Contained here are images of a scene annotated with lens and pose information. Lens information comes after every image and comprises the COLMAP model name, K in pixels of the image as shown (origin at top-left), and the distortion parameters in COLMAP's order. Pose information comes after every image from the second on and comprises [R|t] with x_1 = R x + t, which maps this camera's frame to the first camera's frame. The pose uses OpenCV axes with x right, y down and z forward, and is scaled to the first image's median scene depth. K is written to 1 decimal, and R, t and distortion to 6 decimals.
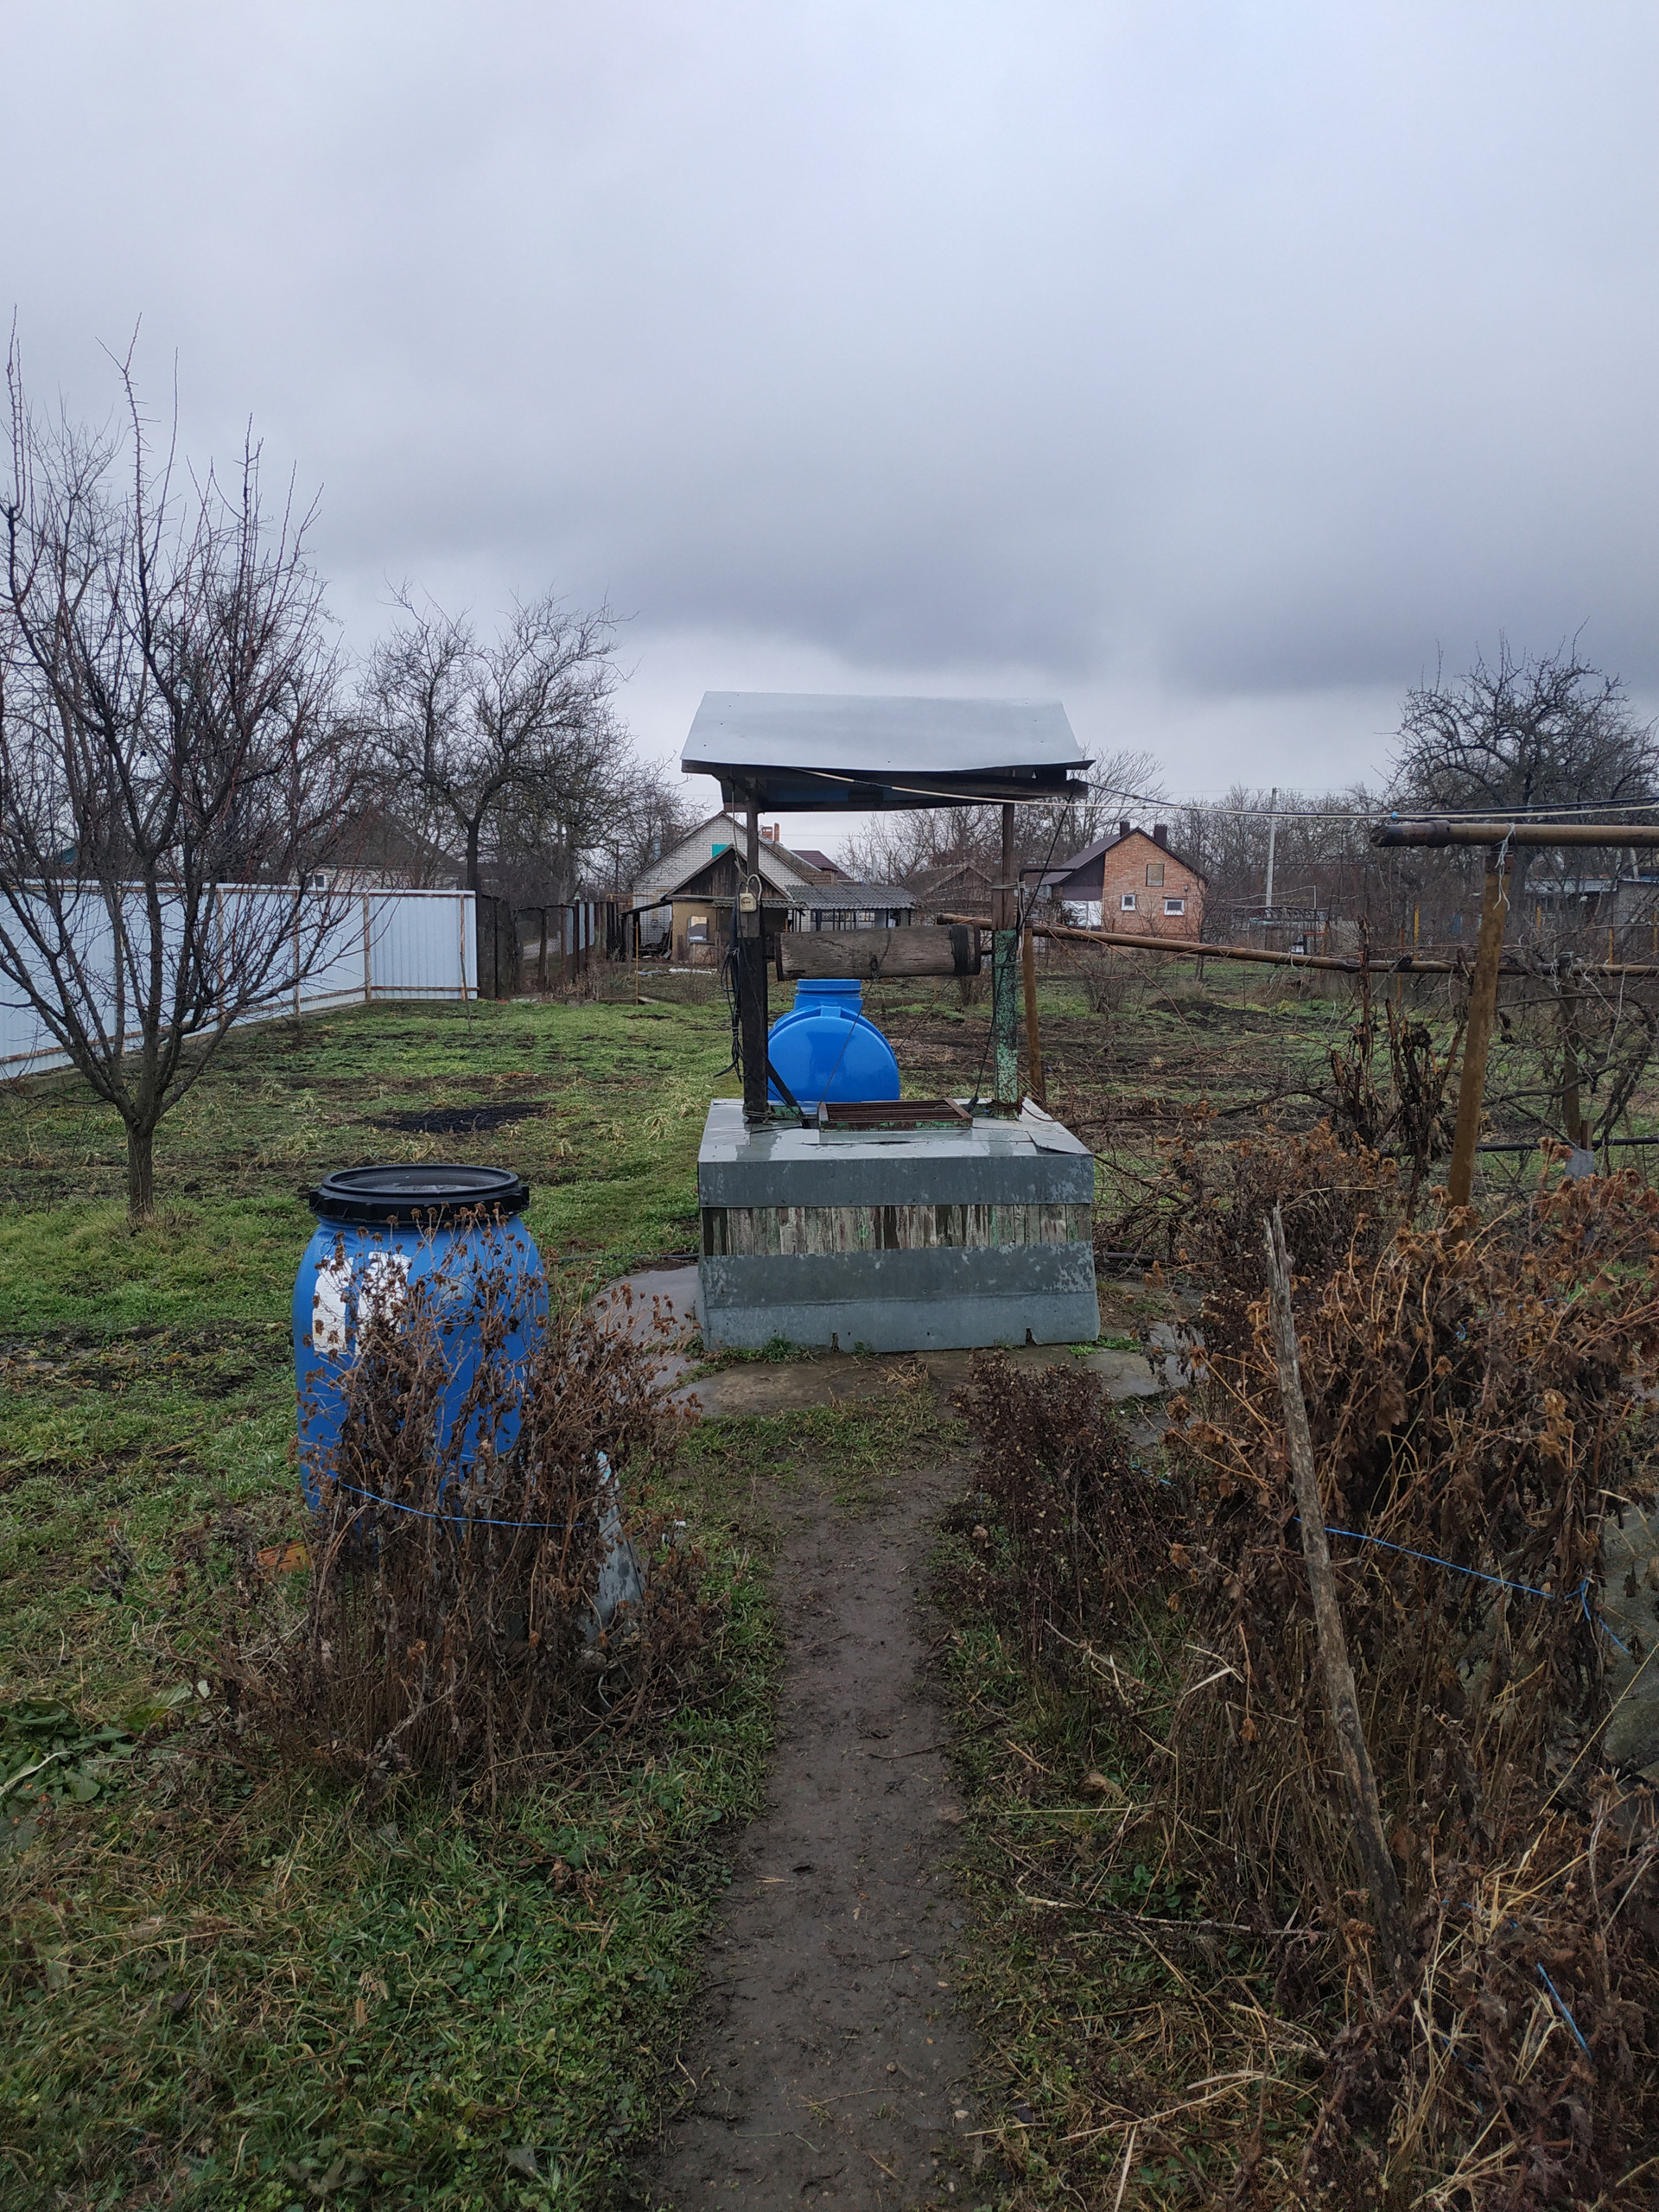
lens RADIAL K [[1658.6, 0, 835.2], [0, 1658.6, 1105.7], [0, 0, 1]] dist [0.057010, -0.004453]
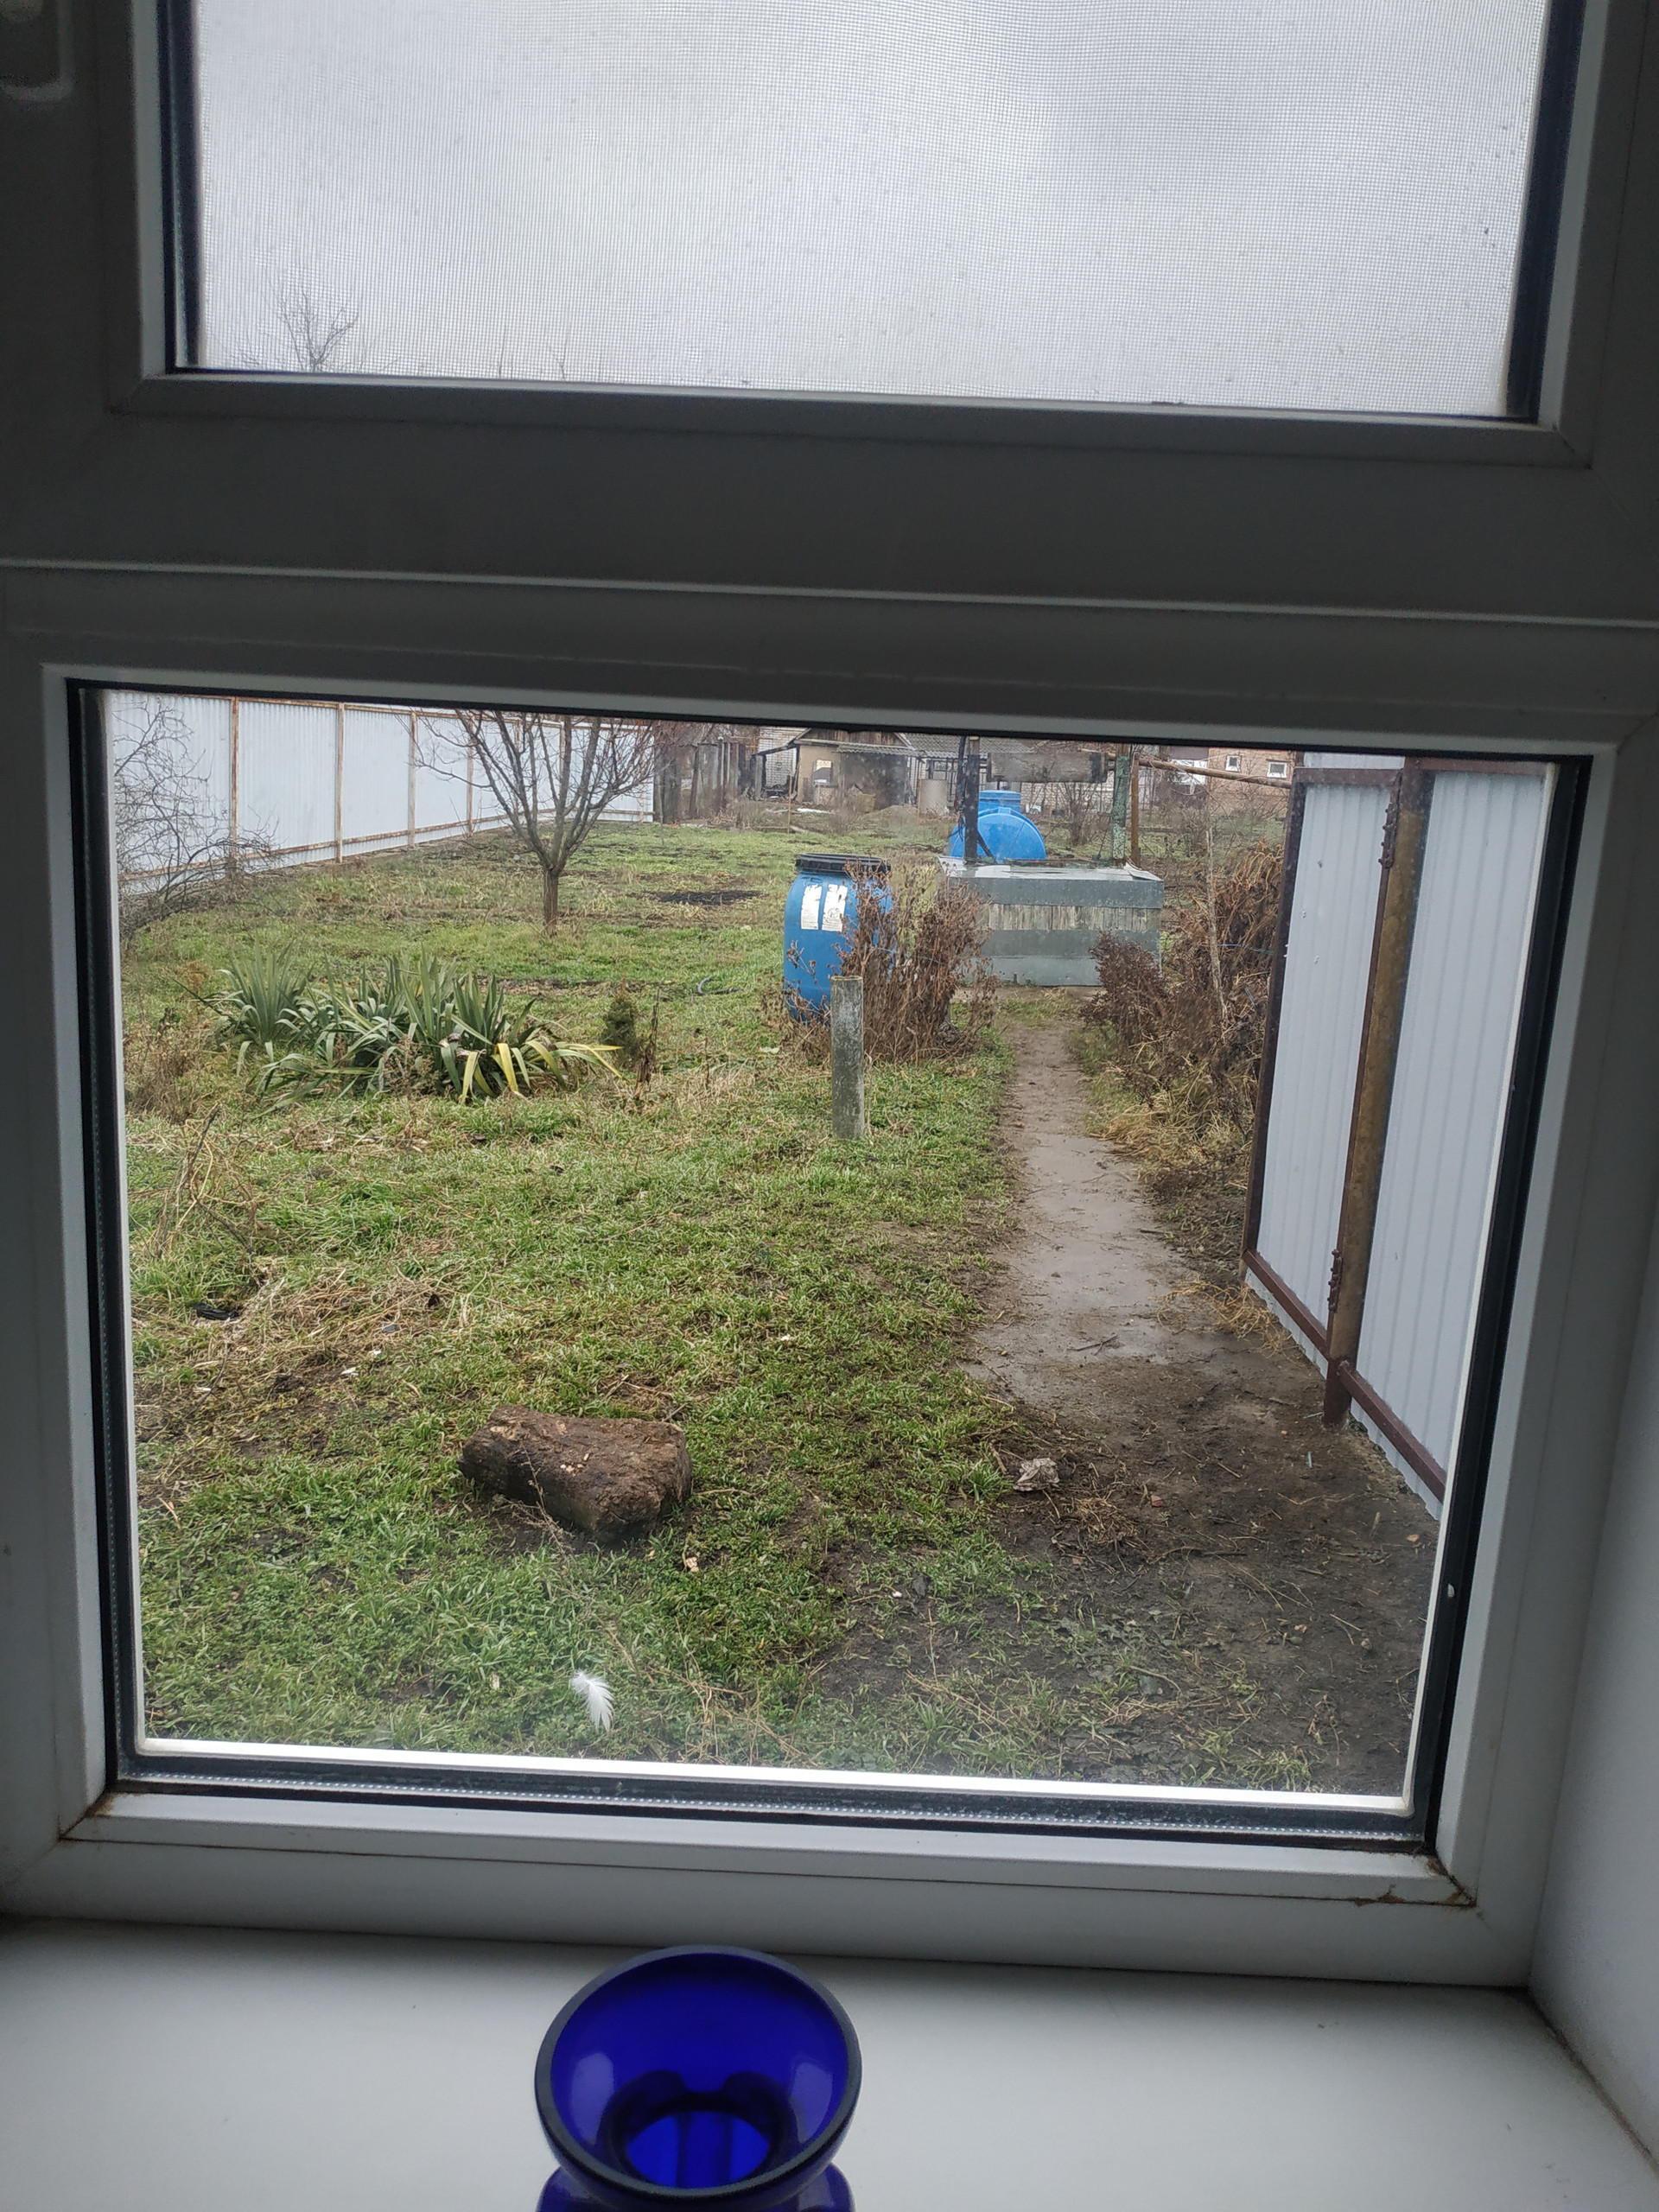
lens RADIAL K [[1658.6, 0, 818.2], [0, 1658.6, 1103.4], [0, 0, 1]] dist [0.057010, -0.004453]
pose [[0.996718, 0.051696, -0.062296, -0.023279], [-0.046144, 0.995096, 0.087493, 0.031166], [0.066514, -0.084331, 0.994215, -0.207937]]
